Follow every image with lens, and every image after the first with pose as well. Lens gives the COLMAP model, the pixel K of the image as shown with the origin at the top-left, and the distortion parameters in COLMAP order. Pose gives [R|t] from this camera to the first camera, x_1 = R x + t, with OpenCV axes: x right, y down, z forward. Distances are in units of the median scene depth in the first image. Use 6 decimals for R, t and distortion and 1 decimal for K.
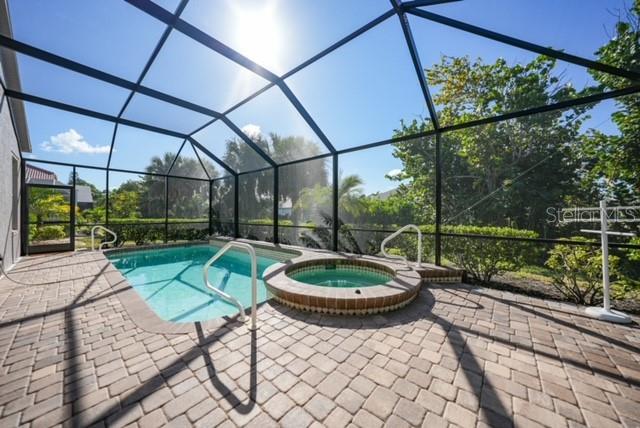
lens RADIAL K [[220.7, 0, 320.1], [0, 220.7, 212.3], [0, 0, 1]] dist [-0.027830, 0.006080]
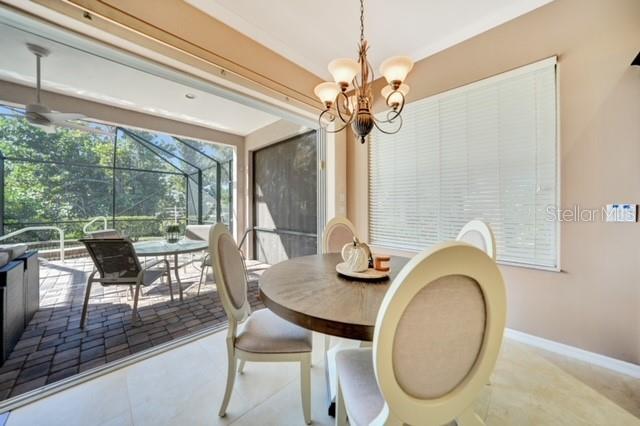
lens RADIAL K [[220.7, 0, 320.1], [0, 220.7, 211.3], [0, 0, 1]] dist [-0.027830, 0.006080]
pose [[0.065415, -0.029465, 0.997423, -1.244369], [-0.001364, 0.999560, 0.029618, -0.044963], [-0.997857, -0.003298, 0.065346, -0.943103]]
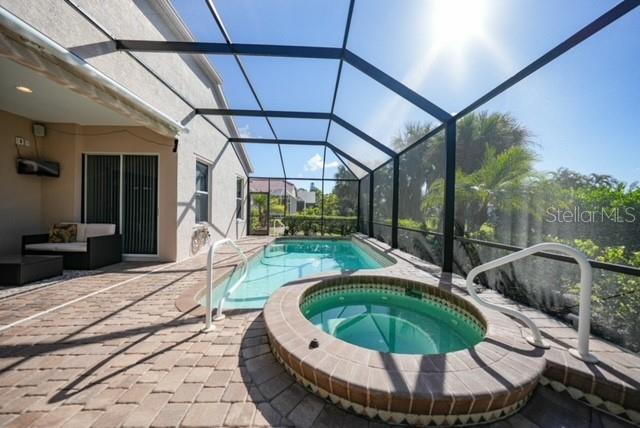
lens RADIAL K [[220.7, 0, 320.1], [0, 220.7, 212.3], [0, 0, 1]] dist [-0.027830, 0.006080]
pose [[0.673716, 0.014820, -0.738842, 0.373234], [-0.013013, 0.999882, 0.008191, -0.000184], [0.738876, 0.004097, 0.673829, 0.370482]]
